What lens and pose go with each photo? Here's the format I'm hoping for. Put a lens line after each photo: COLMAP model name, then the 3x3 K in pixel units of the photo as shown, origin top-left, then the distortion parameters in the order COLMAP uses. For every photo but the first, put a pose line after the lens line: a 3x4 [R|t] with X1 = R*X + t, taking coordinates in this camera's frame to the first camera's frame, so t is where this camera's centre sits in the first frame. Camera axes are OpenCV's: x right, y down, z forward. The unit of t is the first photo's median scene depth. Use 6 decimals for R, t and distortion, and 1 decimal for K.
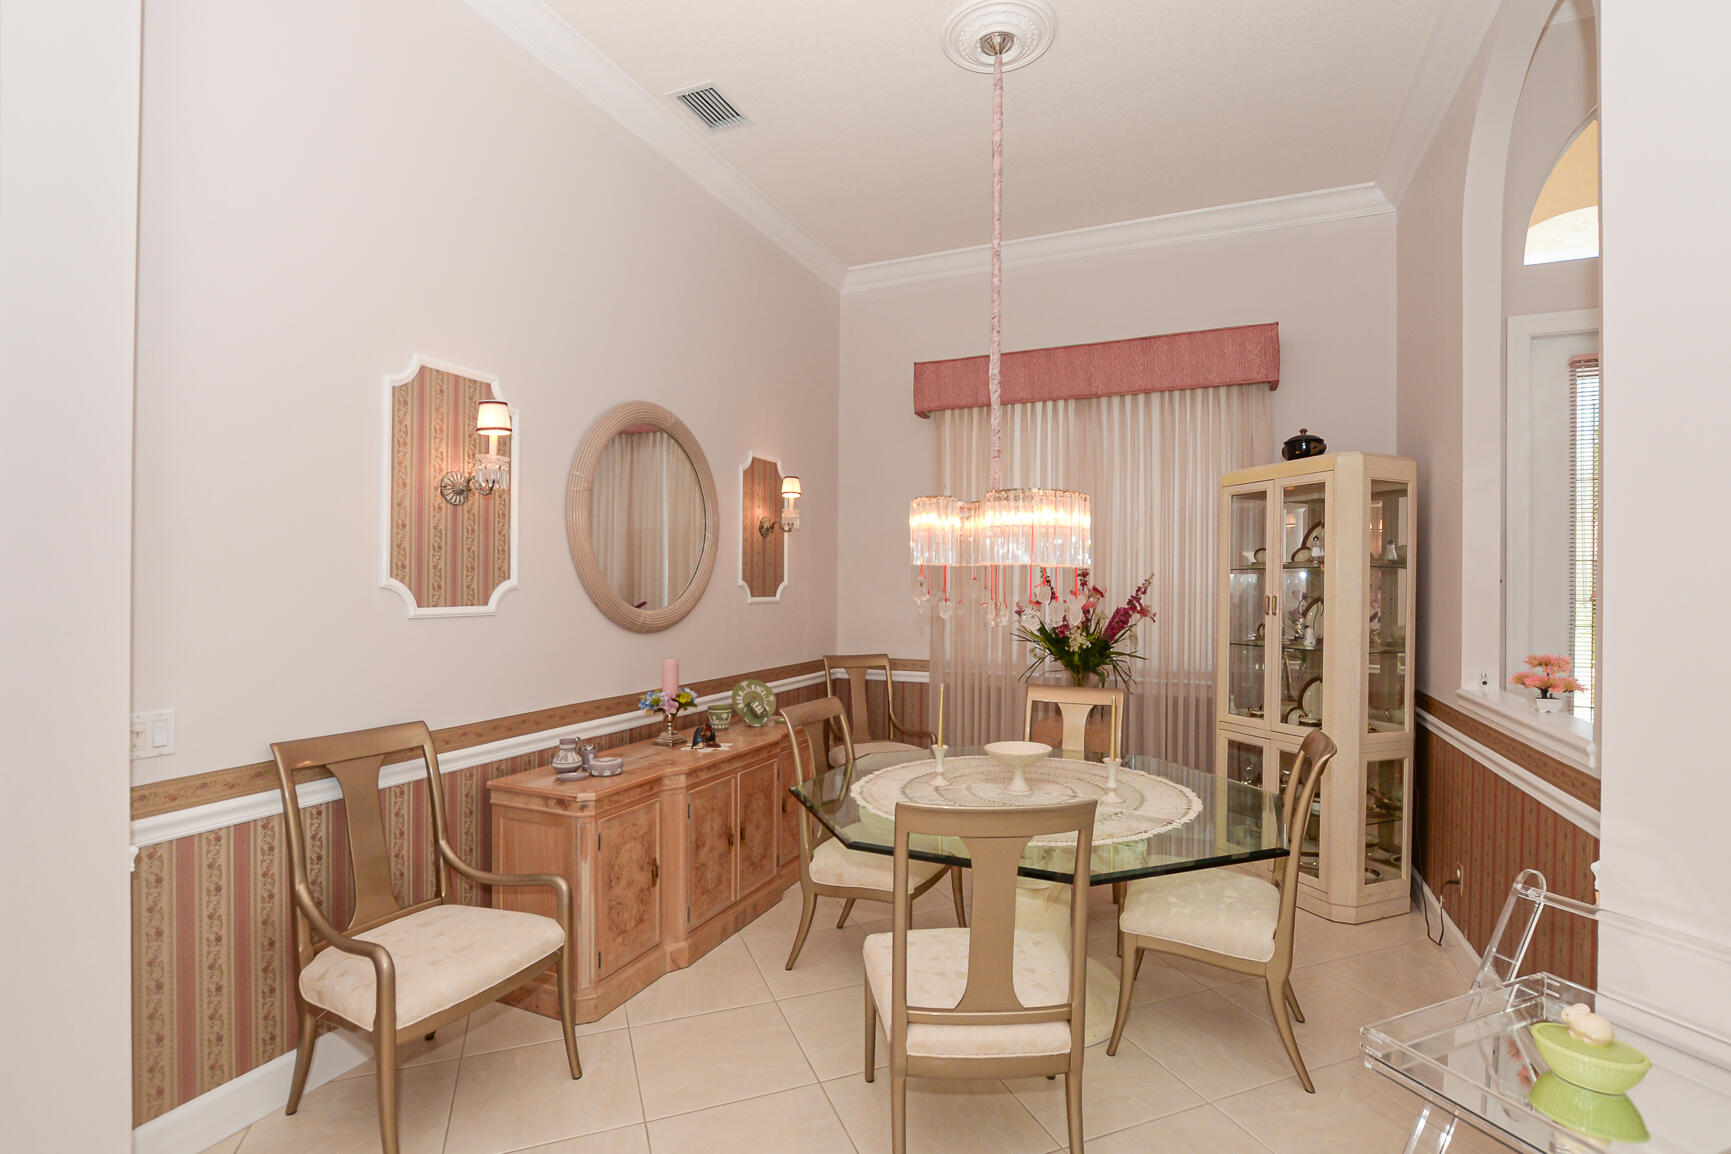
lens RADIAL K [[799.3, 0, 888.6], [0, 799.3, 572.8], [0, 0, 1]] dist [-0.013031, 0.000236]
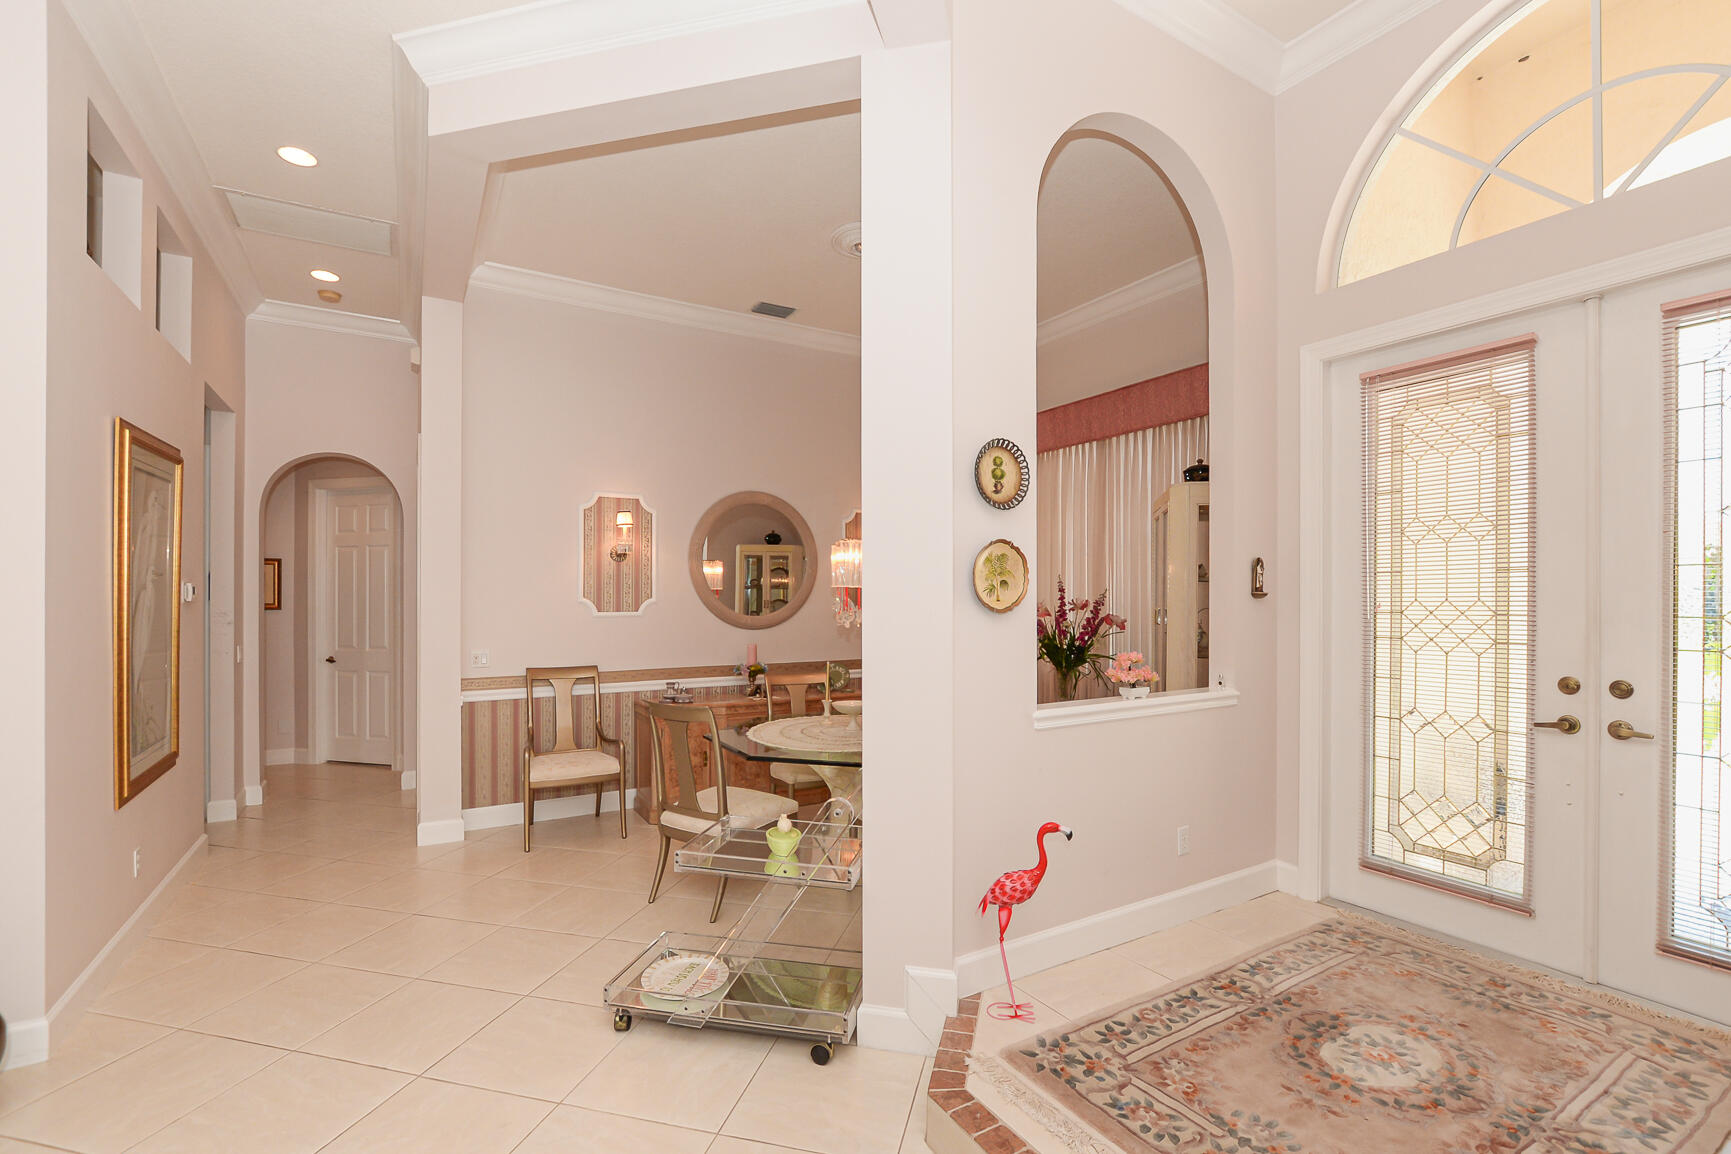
lens RADIAL K [[785.7, 0, 865.5], [0, 785.7, 577.0], [0, 0, 1]] dist [-0.010278, 0.000319]
pose [[0.803415, -0.024171, -0.594929, 1.094746], [0.016525, 0.999696, -0.018300, 0.000762], [0.595190, 0.004871, 0.803570, -0.225657]]
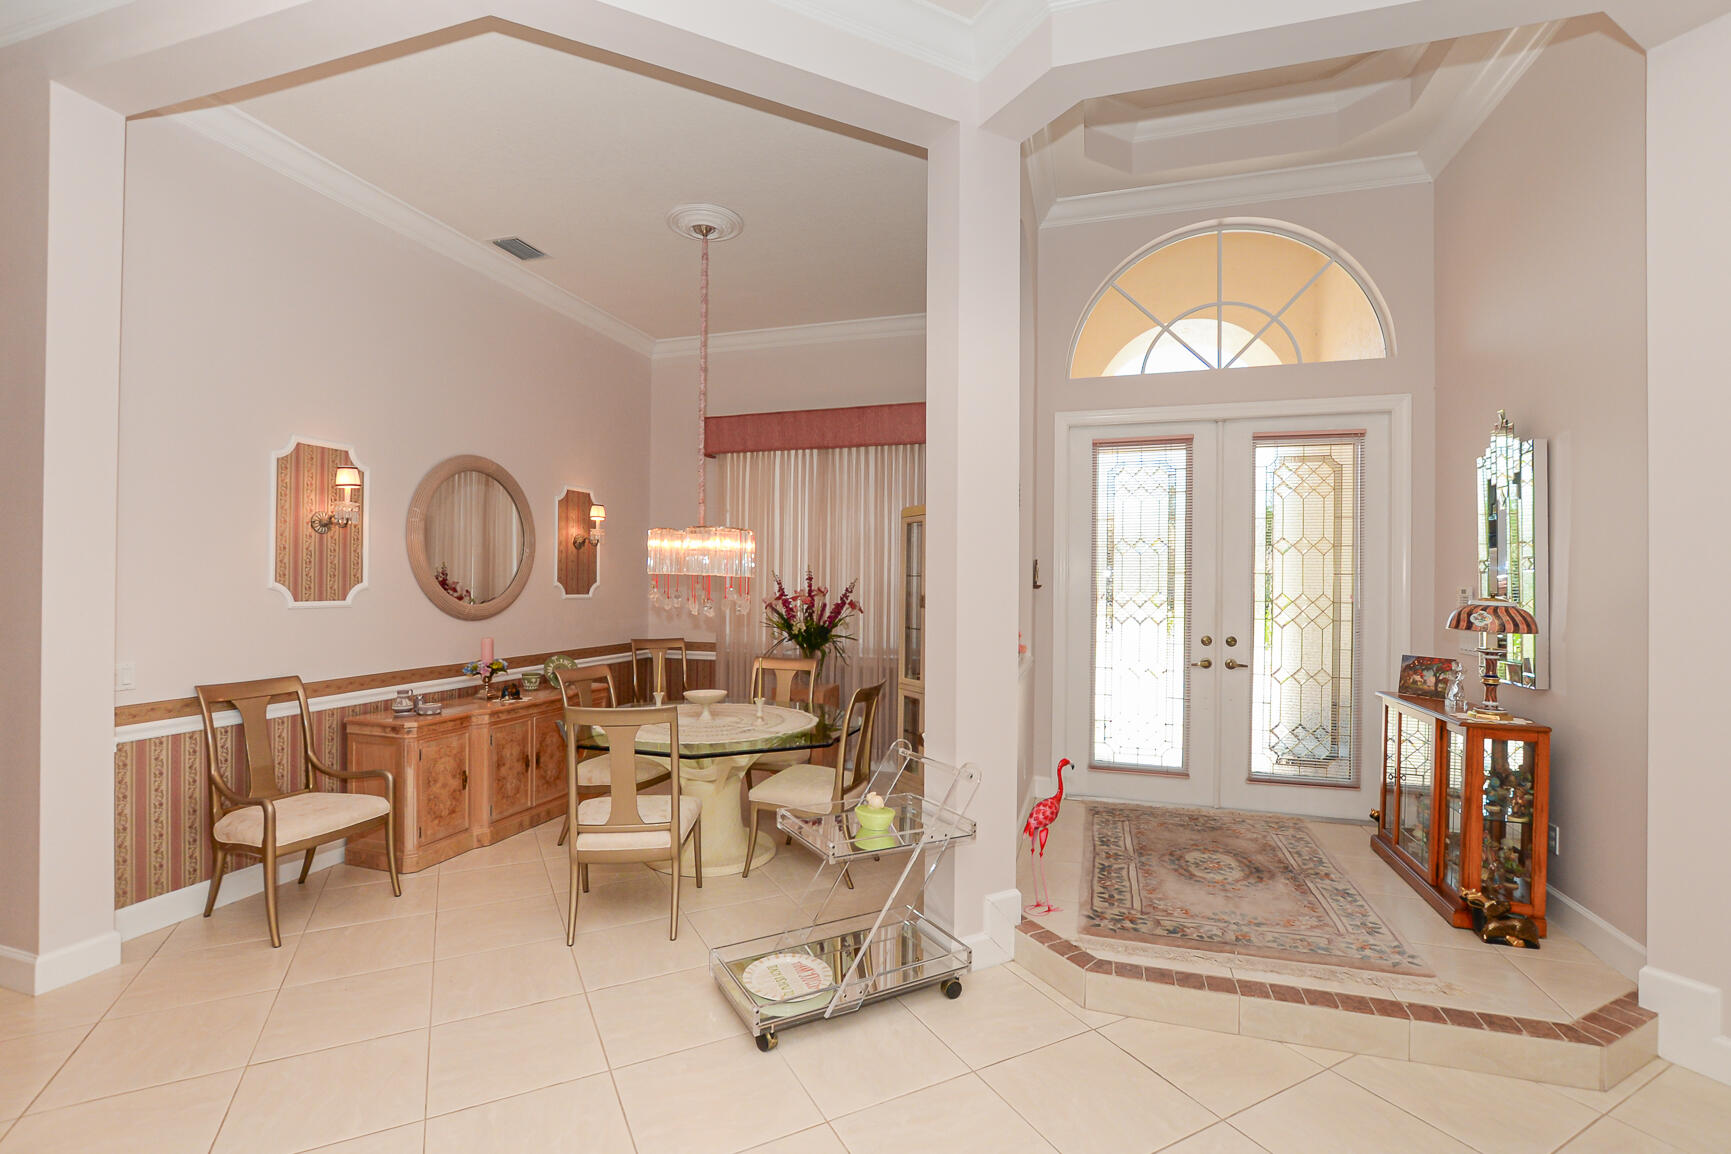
lens RADIAL K [[766.8, 0, 866.1], [0, 766.8, 571.6], [0, 0, 1]] dist [-0.011445, -0.000097]
pose [[0.995702, 0.003253, 0.092557, 0.332083], [-0.003310, 0.999994, 0.000463, -0.016530], [-0.092555, -0.000768, 0.995707, -0.506711]]
